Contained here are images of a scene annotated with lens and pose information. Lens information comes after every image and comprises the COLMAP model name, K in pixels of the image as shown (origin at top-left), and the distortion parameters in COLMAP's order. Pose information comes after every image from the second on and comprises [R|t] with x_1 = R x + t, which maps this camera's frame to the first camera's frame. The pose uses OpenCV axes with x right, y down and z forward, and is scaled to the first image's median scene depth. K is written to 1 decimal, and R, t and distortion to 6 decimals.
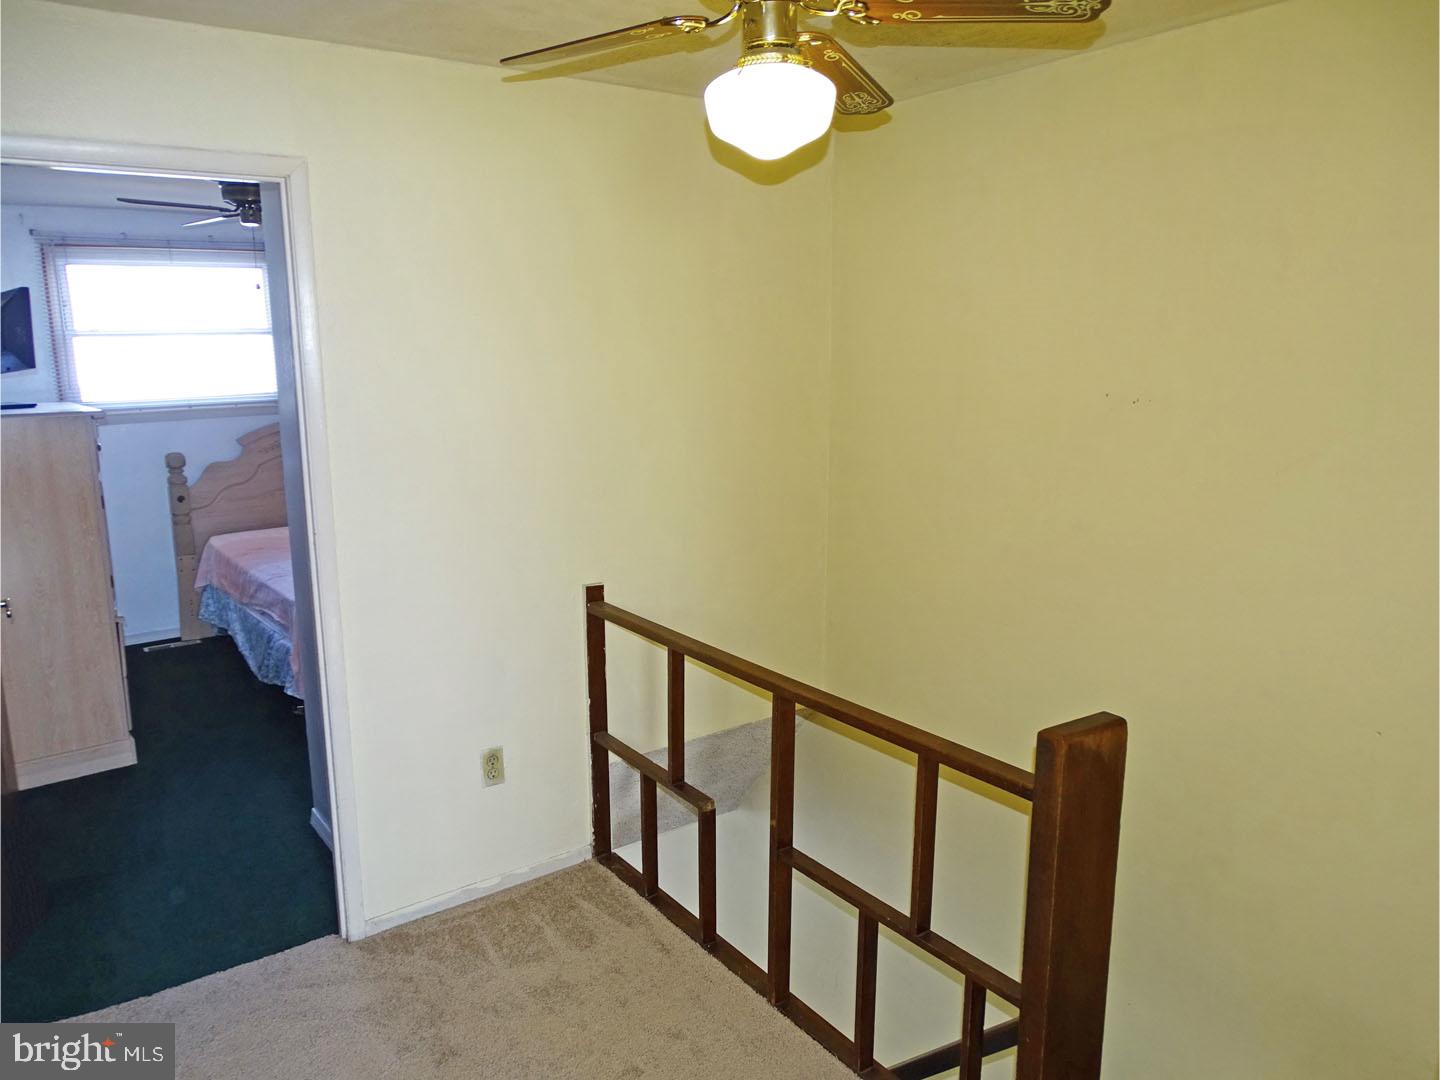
lens RADIAL K [[1013.3, 0, 719.8], [0, 1013.3, 533.1], [0, 0, 1]] dist [-0.001847, 0.001787]
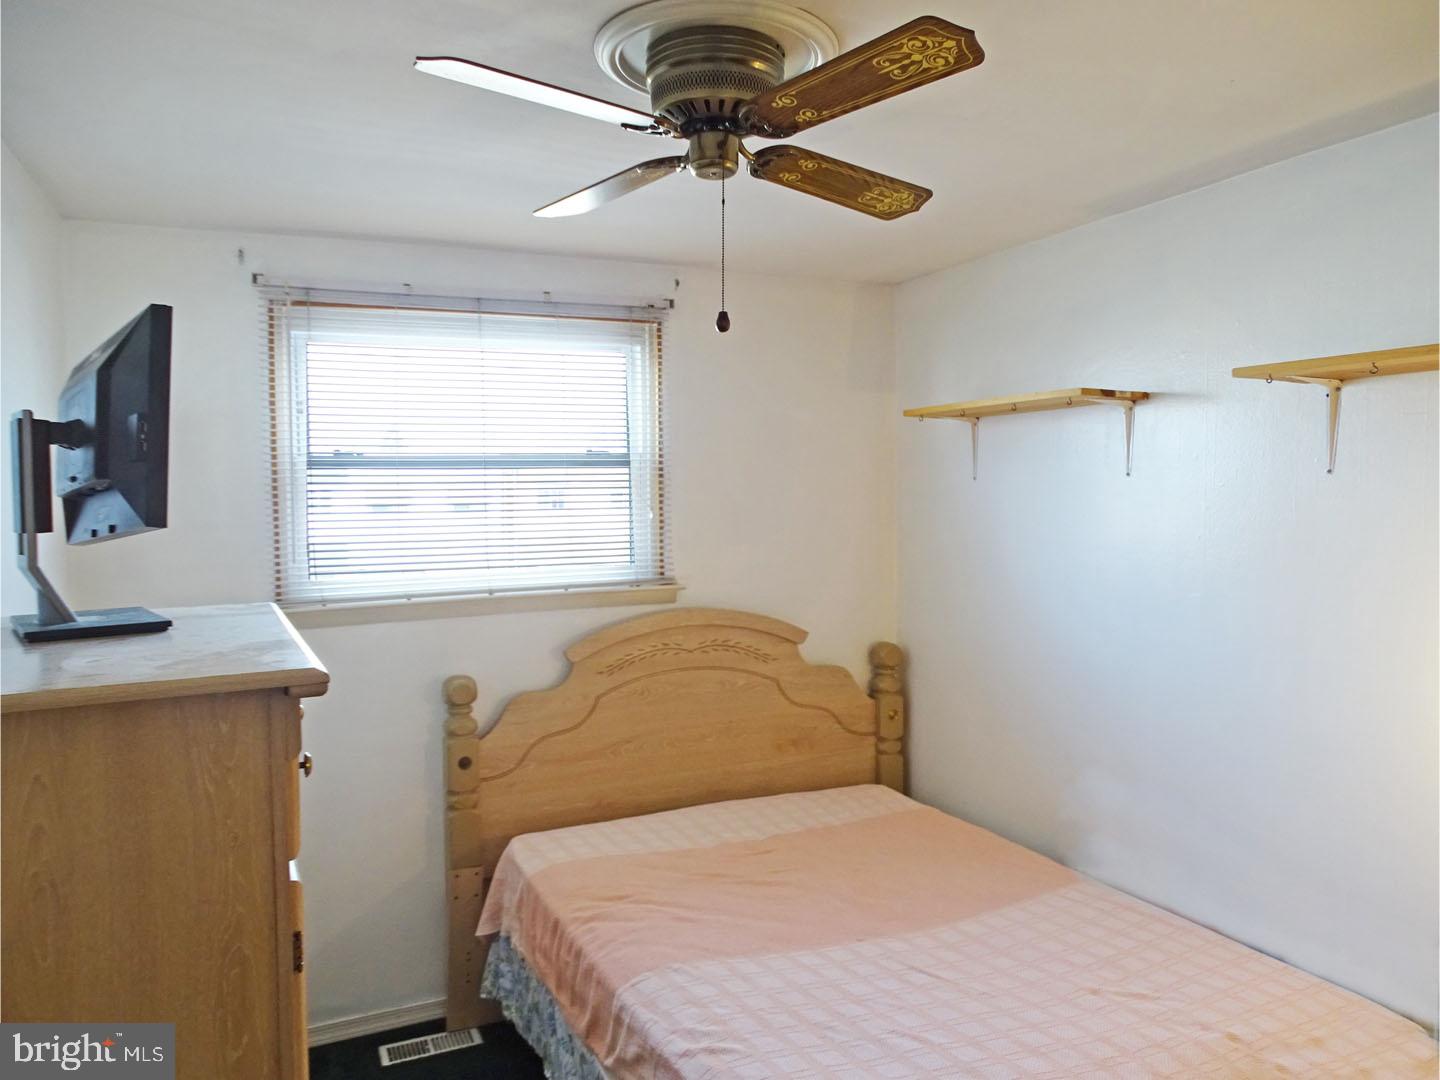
lens RADIAL K [[1013.3, 0, 718.6], [0, 1013.3, 541.1], [0, 0, 1]] dist [-0.001847, 0.001787]
pose [[0.978862, 0.007969, -0.204368, -0.313747], [-0.036361, 0.990103, -0.135550, -0.089066], [0.201265, 0.140115, 0.969464, 0.527231]]
